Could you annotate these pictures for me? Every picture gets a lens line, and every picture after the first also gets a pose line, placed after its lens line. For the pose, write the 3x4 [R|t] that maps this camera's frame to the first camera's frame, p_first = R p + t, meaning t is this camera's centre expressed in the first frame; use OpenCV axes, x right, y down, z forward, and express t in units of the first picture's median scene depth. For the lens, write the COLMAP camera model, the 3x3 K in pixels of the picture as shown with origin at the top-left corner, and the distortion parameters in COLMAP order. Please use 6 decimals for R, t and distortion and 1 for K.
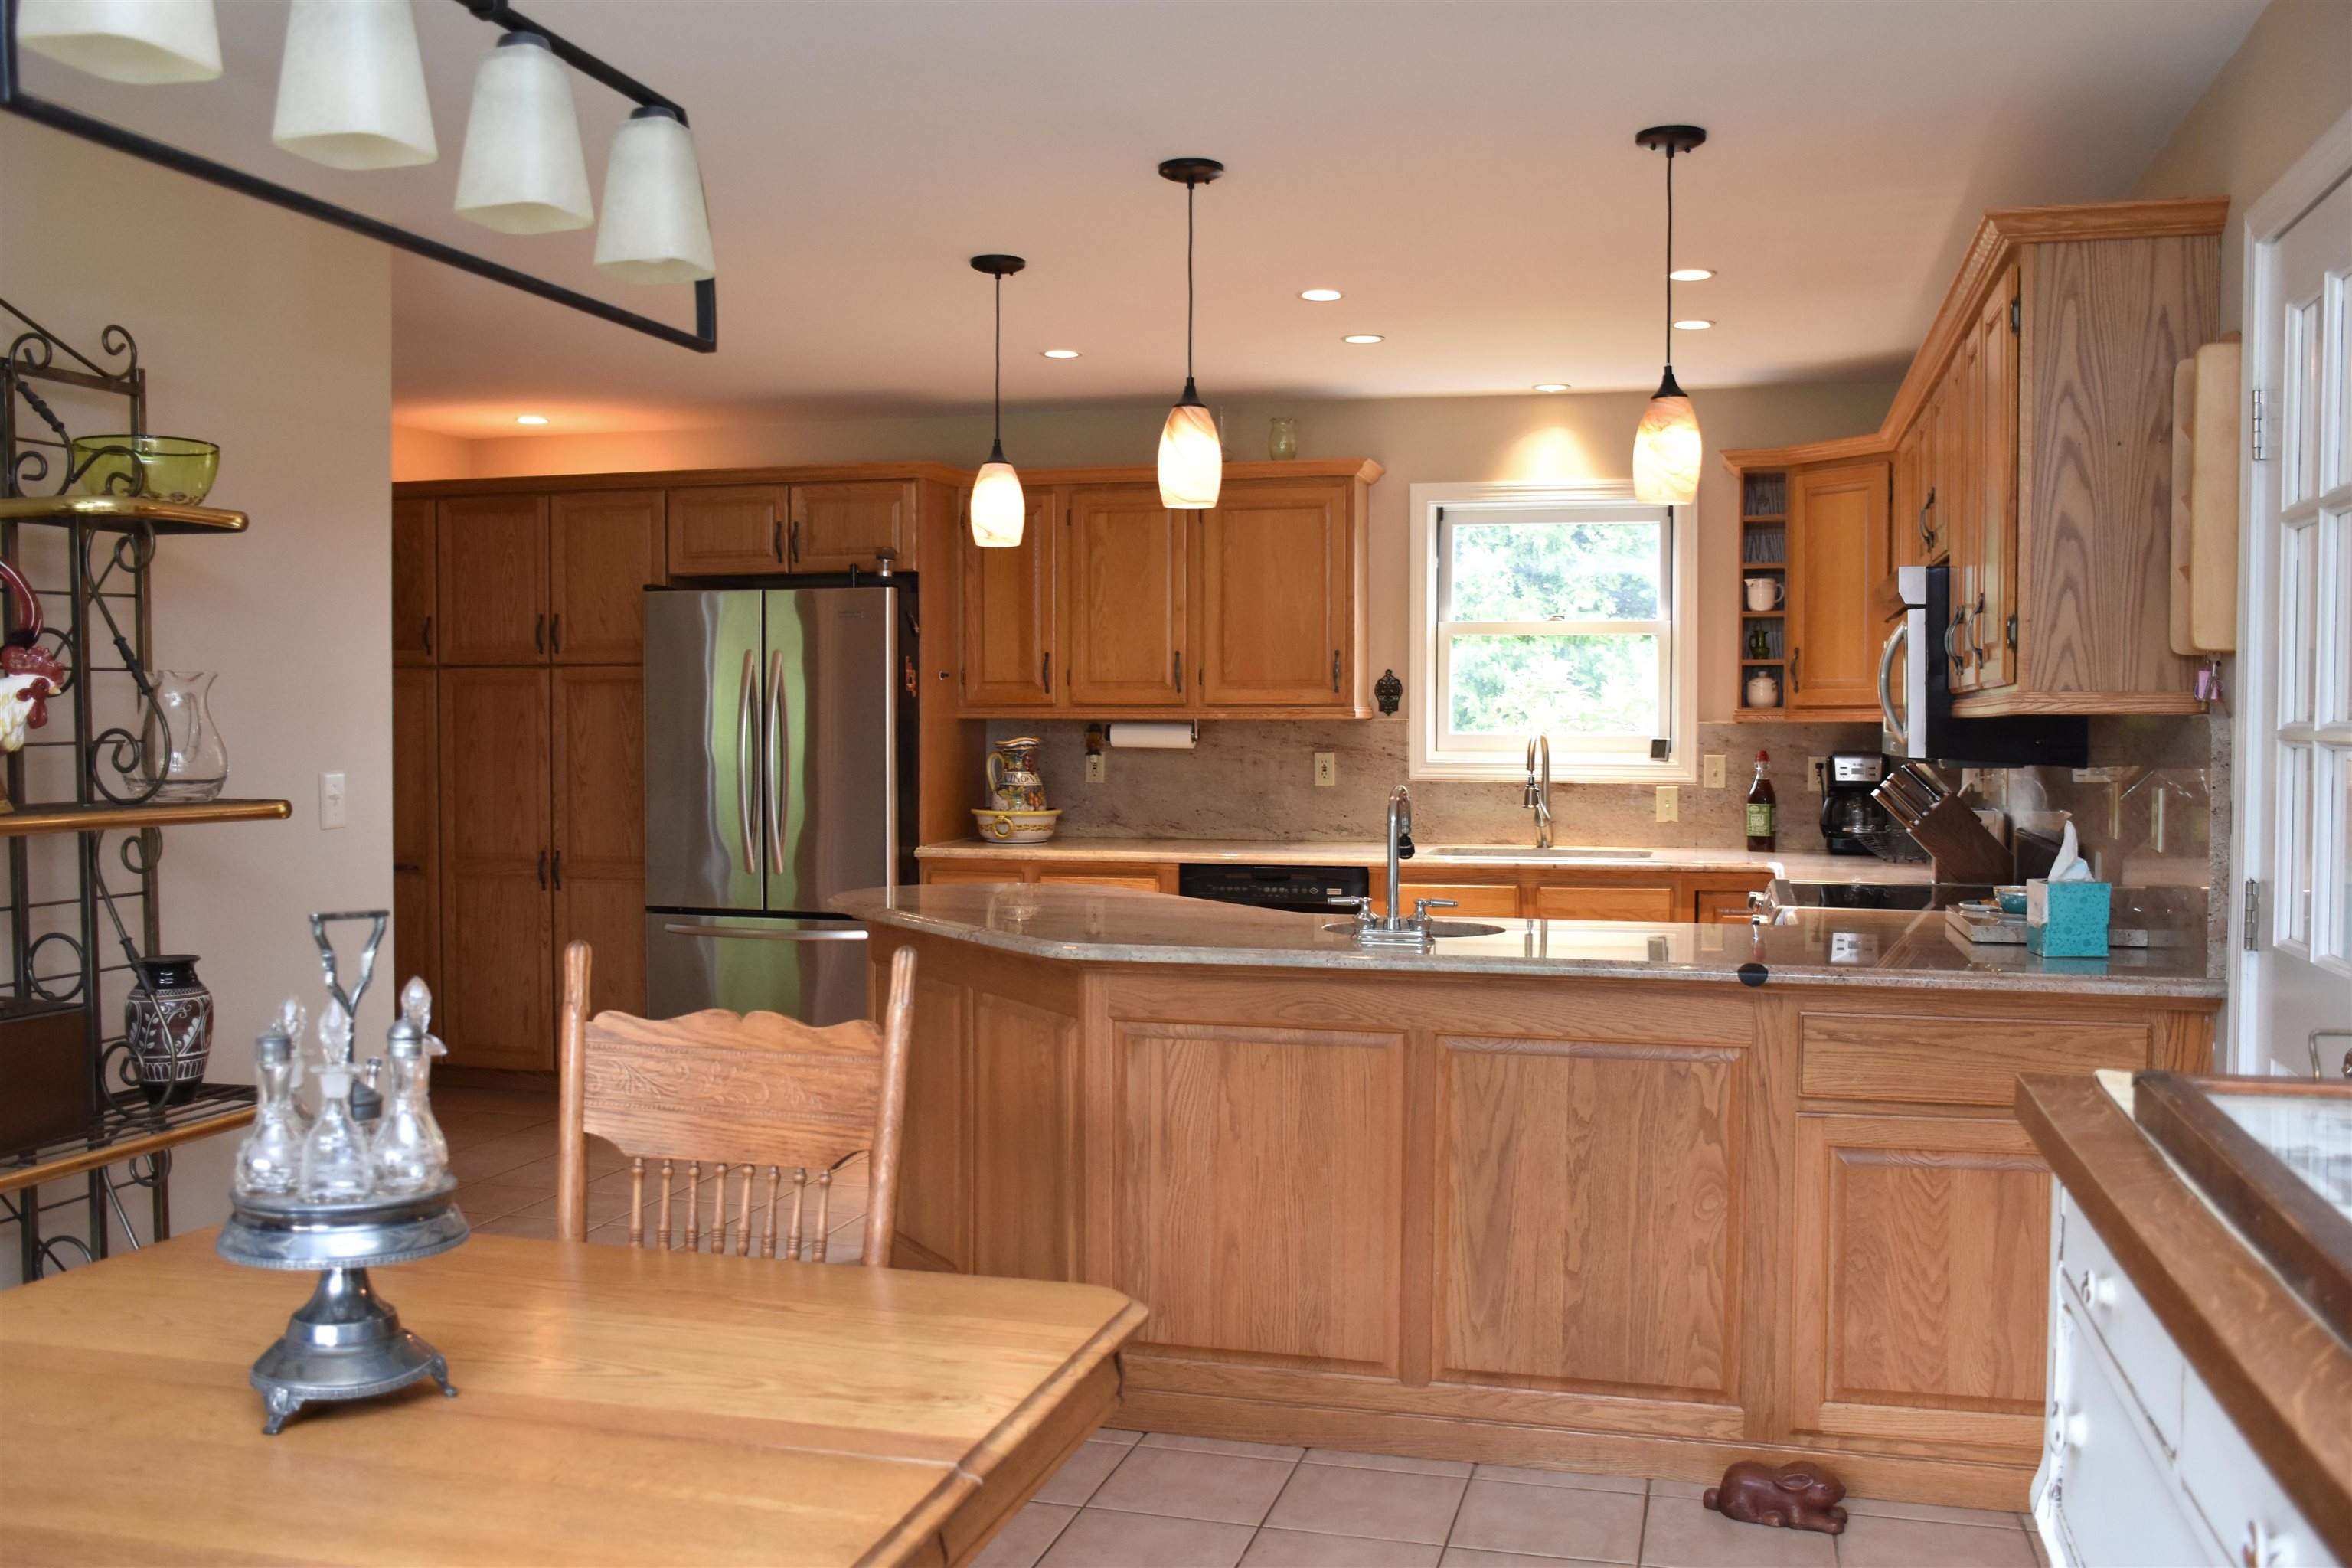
lens RADIAL K [[2037.1, 0, 1179.0], [0, 2037.1, 799.8], [0, 0, 1]] dist [-0.076906, 0.041699]
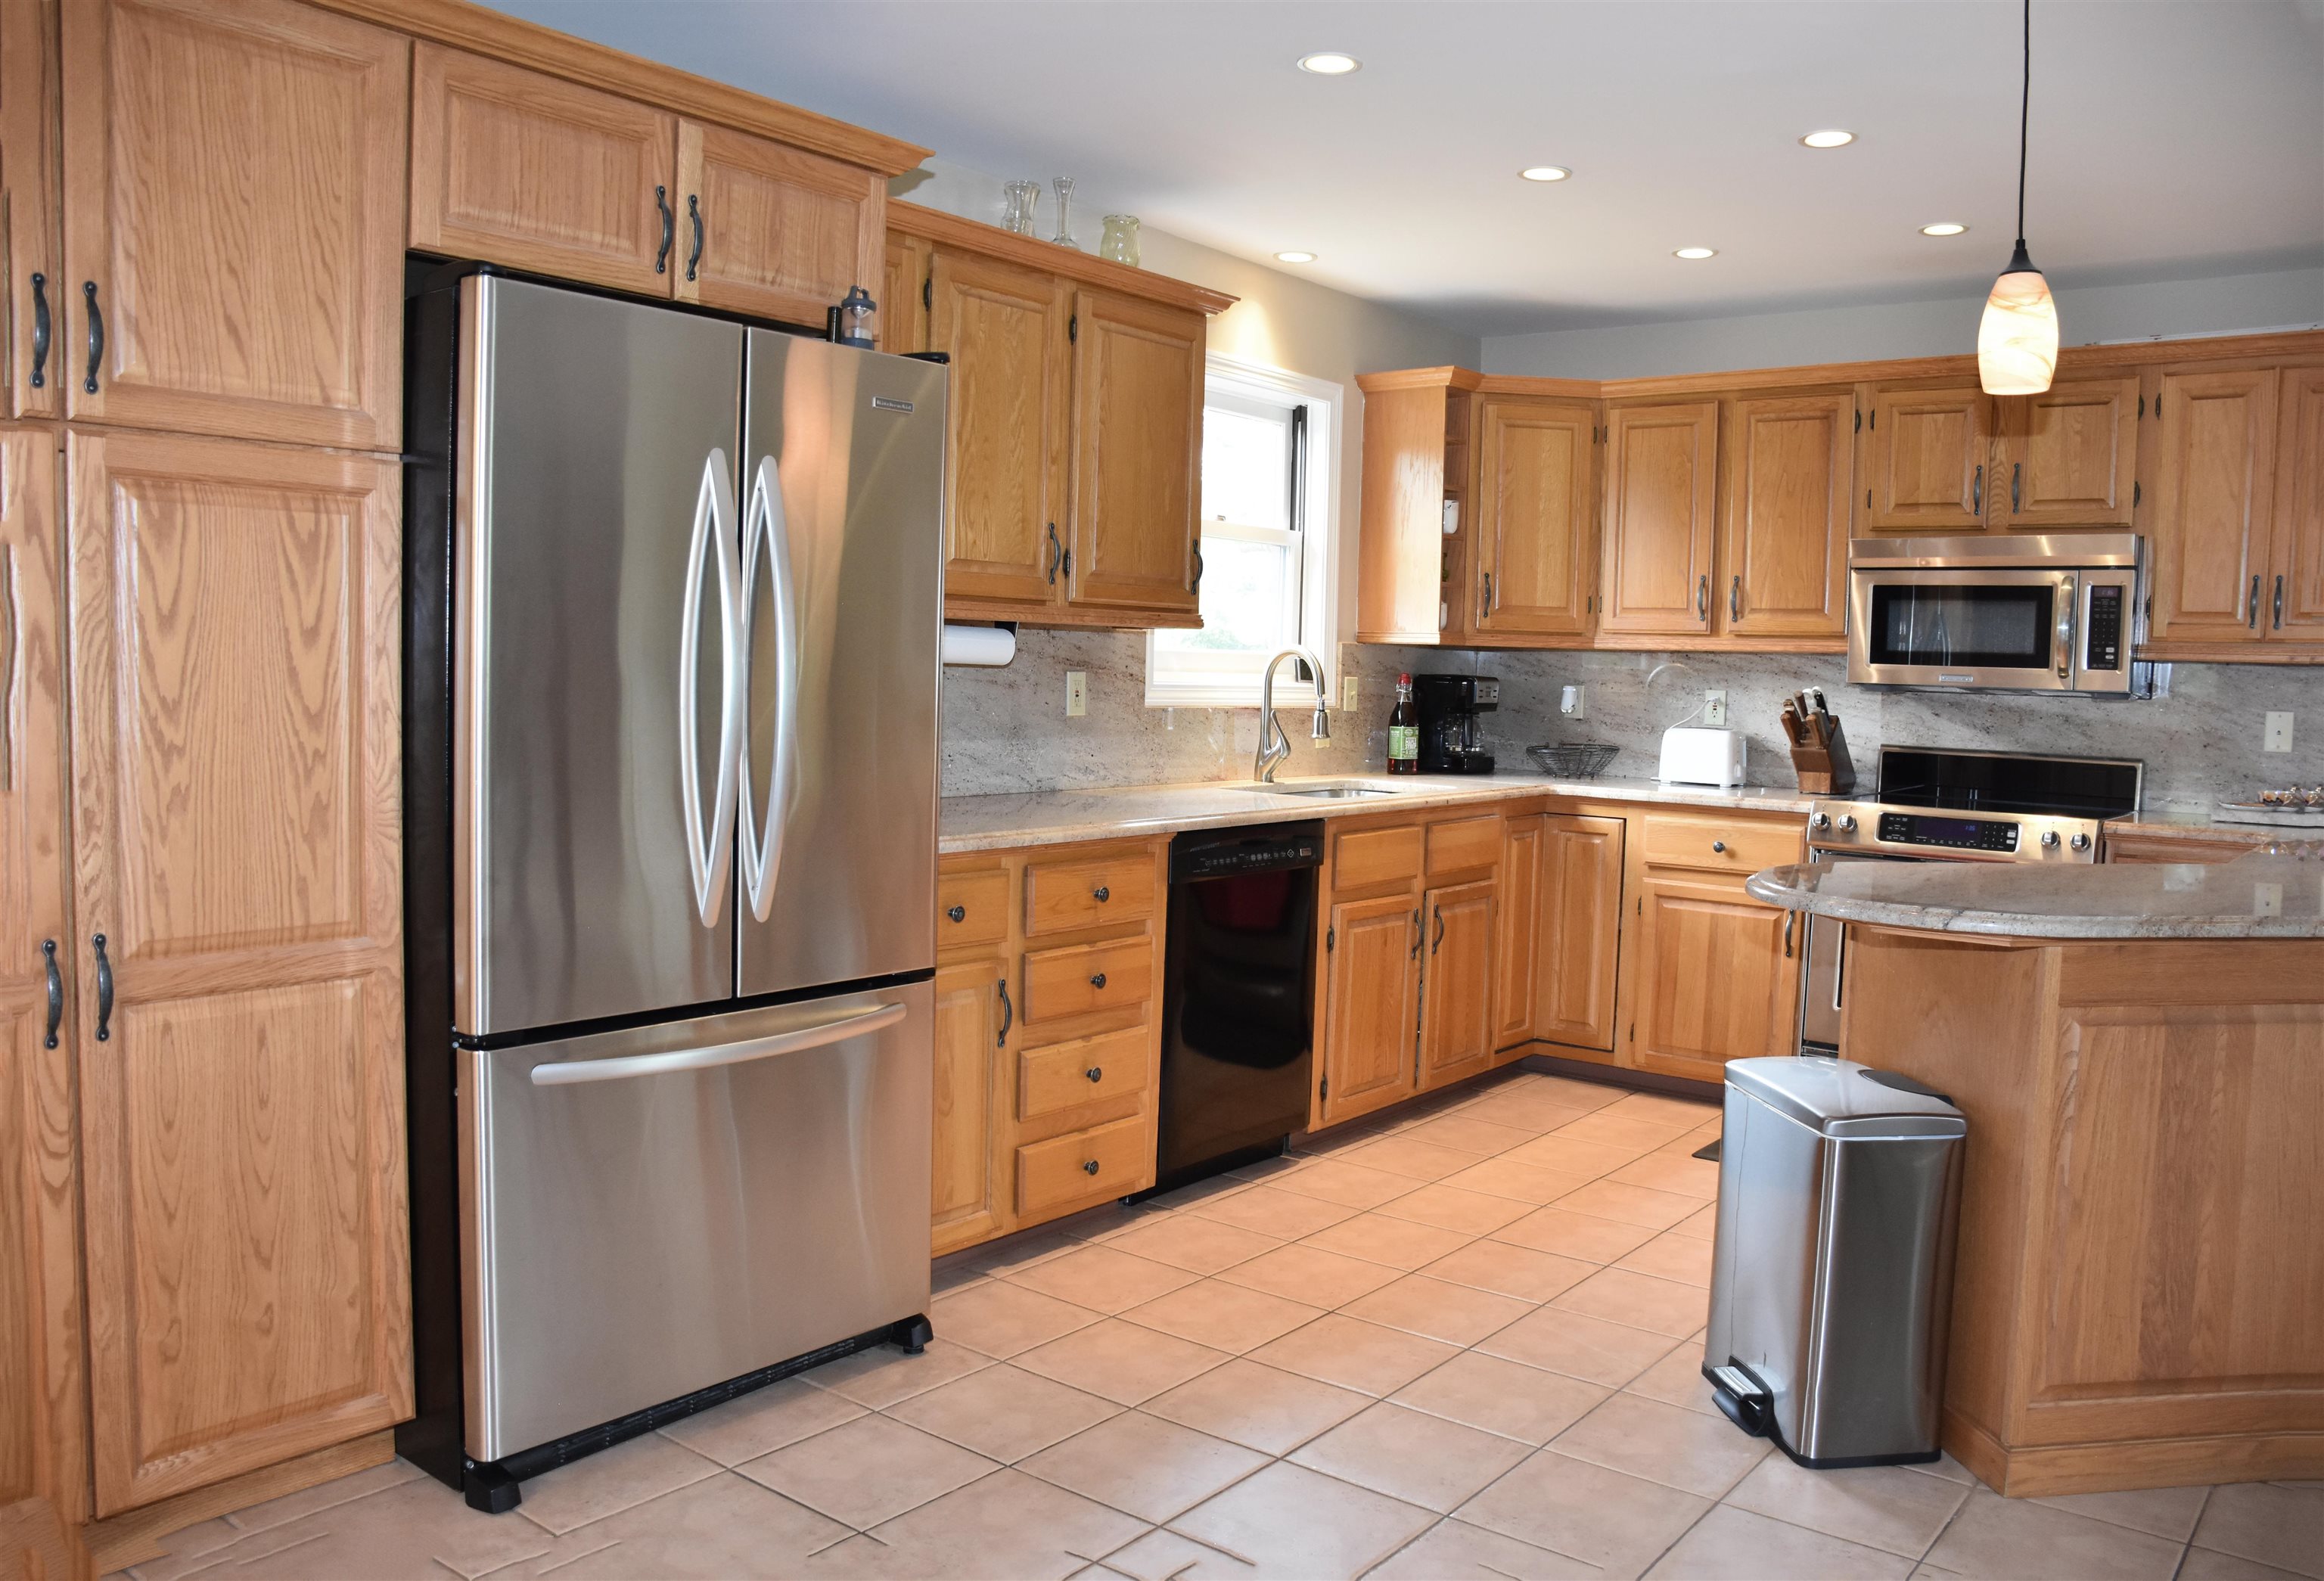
lens RADIAL K [[1779.1, 0, 1179.1], [0, 1779.1, 800.7], [0, 0, 1]] dist [-0.105329, 0.021581]
pose [[0.391433, -0.062052, 0.918112, -0.766598], [0.010621, 0.997962, 0.062921, -0.024580], [-0.920145, -0.014878, 0.391294, 1.042394]]
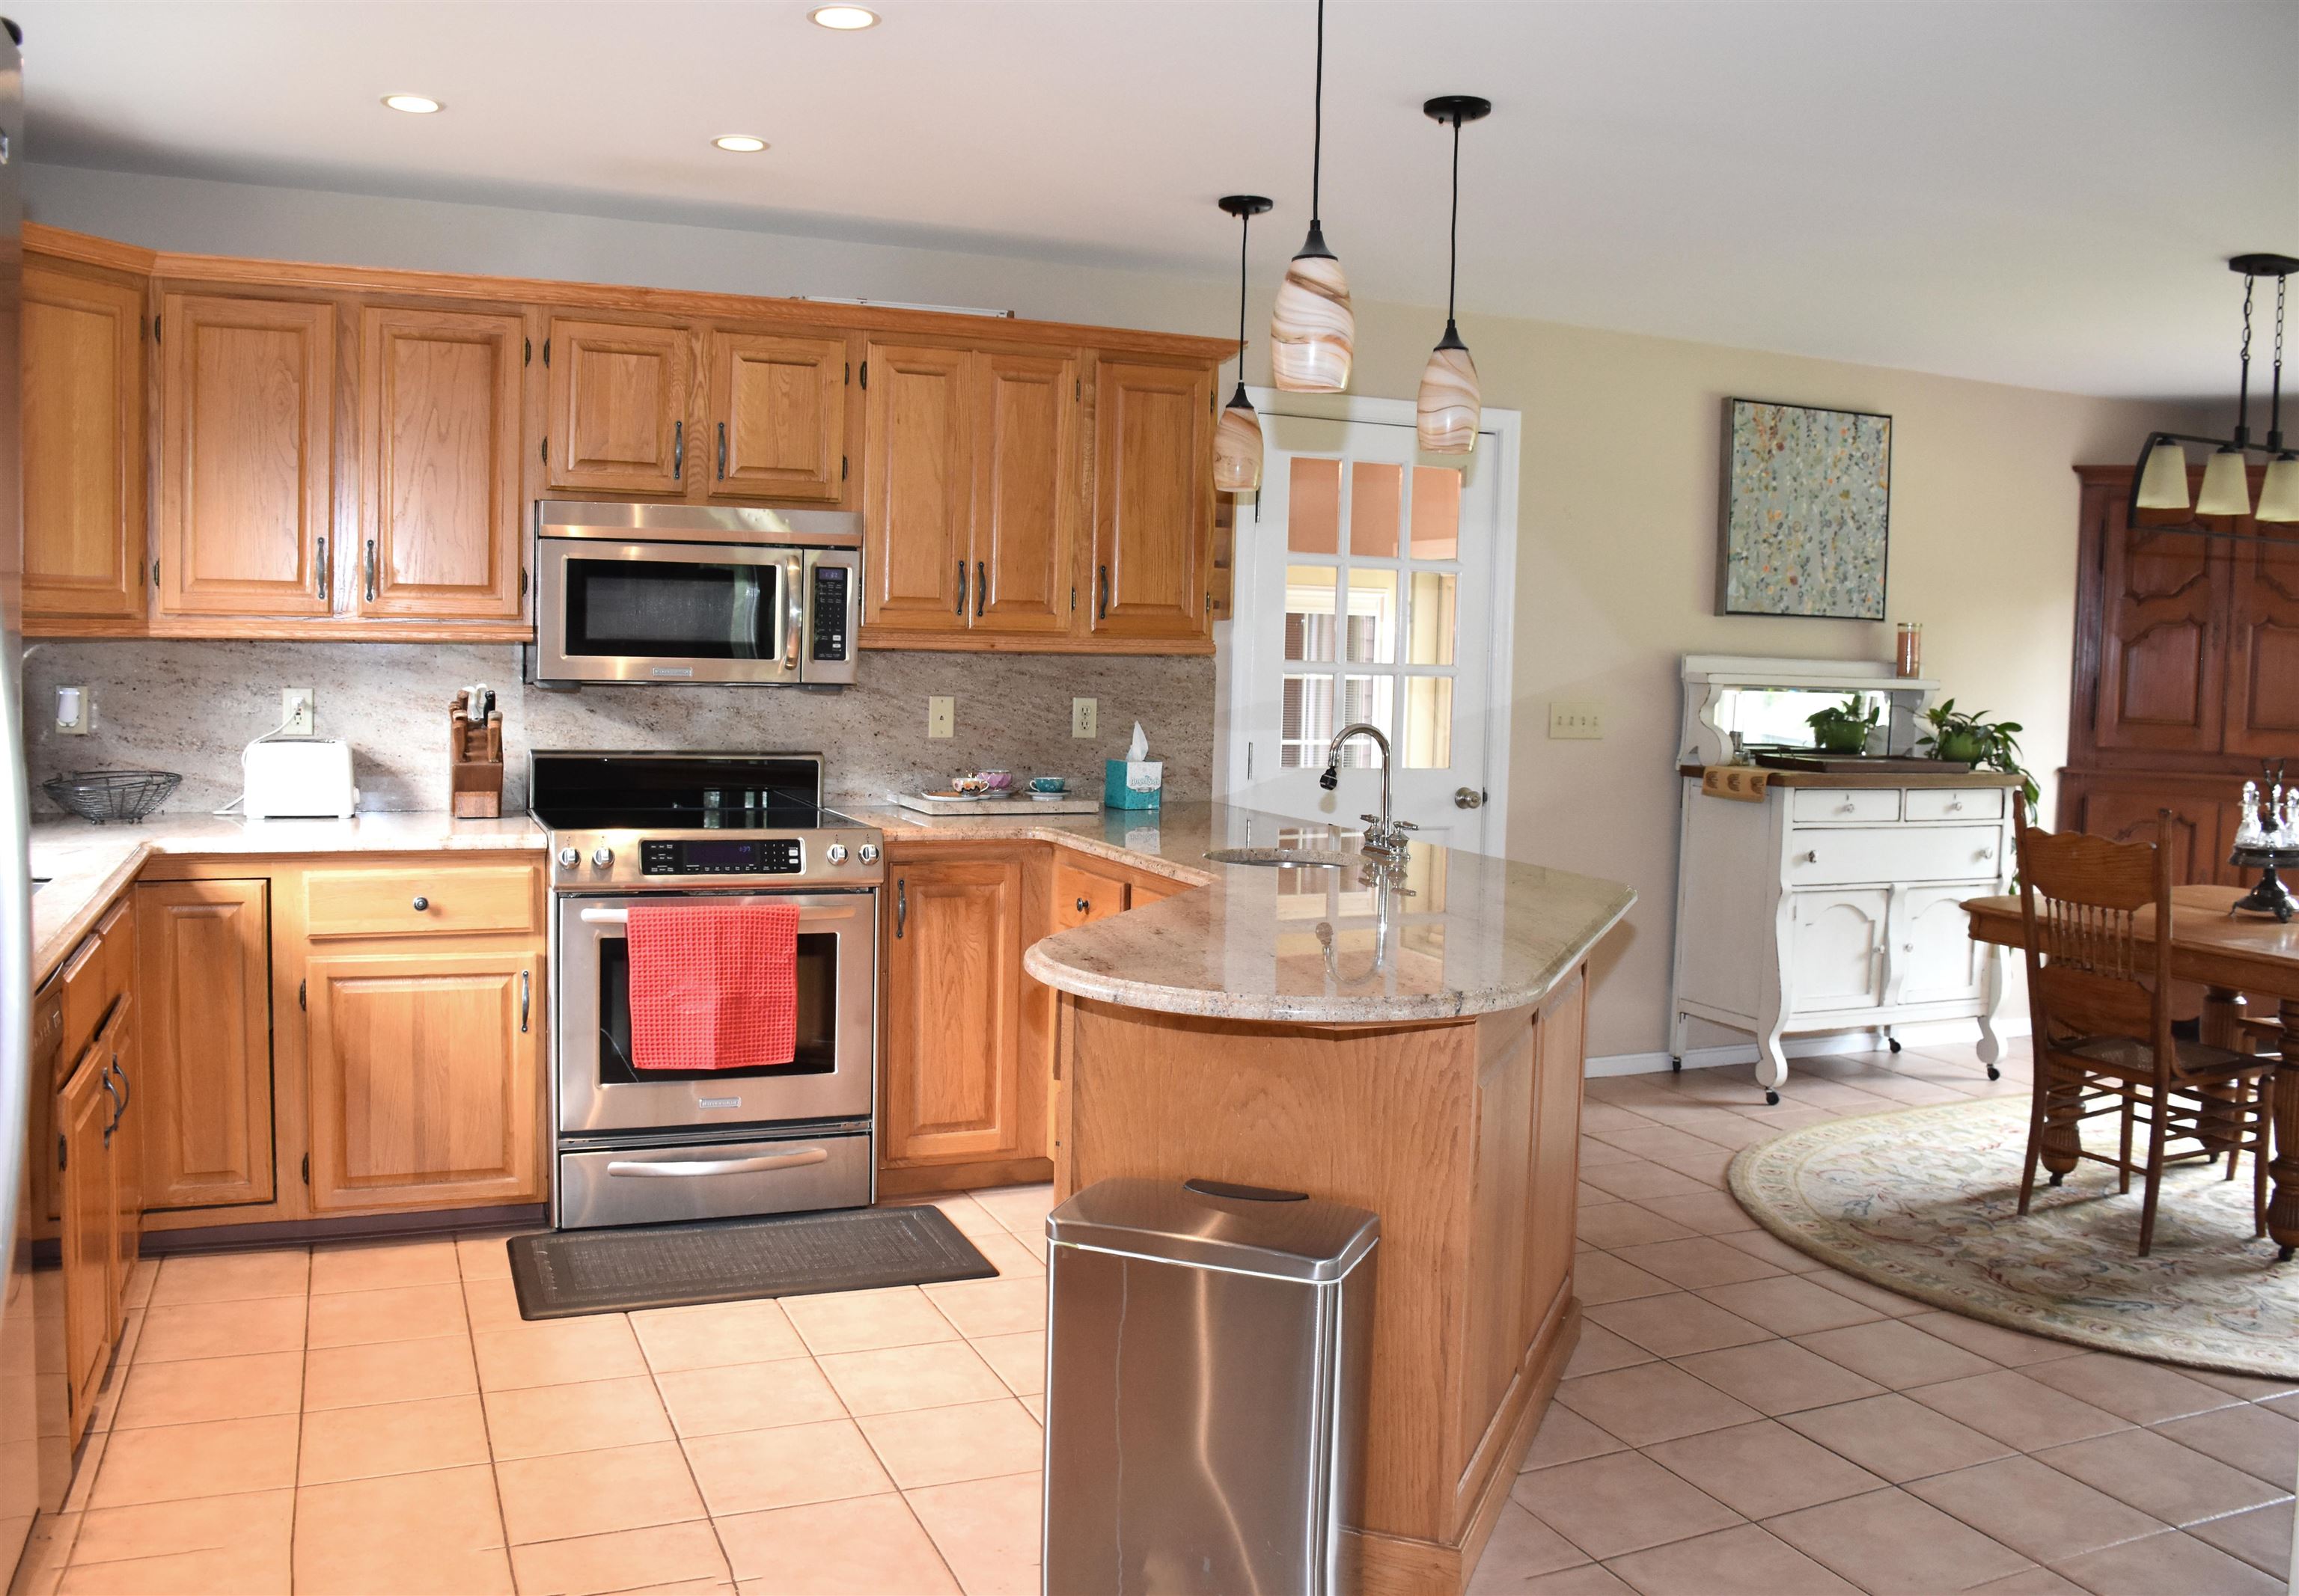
lens RADIAL K [[1873.8, 0, 1156.7], [0, 1873.8, 797.2], [0, 0, 1]] dist [-0.107501, 0.014117]
pose [[-0.621148, -0.080904, 0.779506, -0.519750], [0.002930, 0.994410, 0.105544, -0.062456], [-0.783688, 0.067843, -0.617439, 1.413016]]
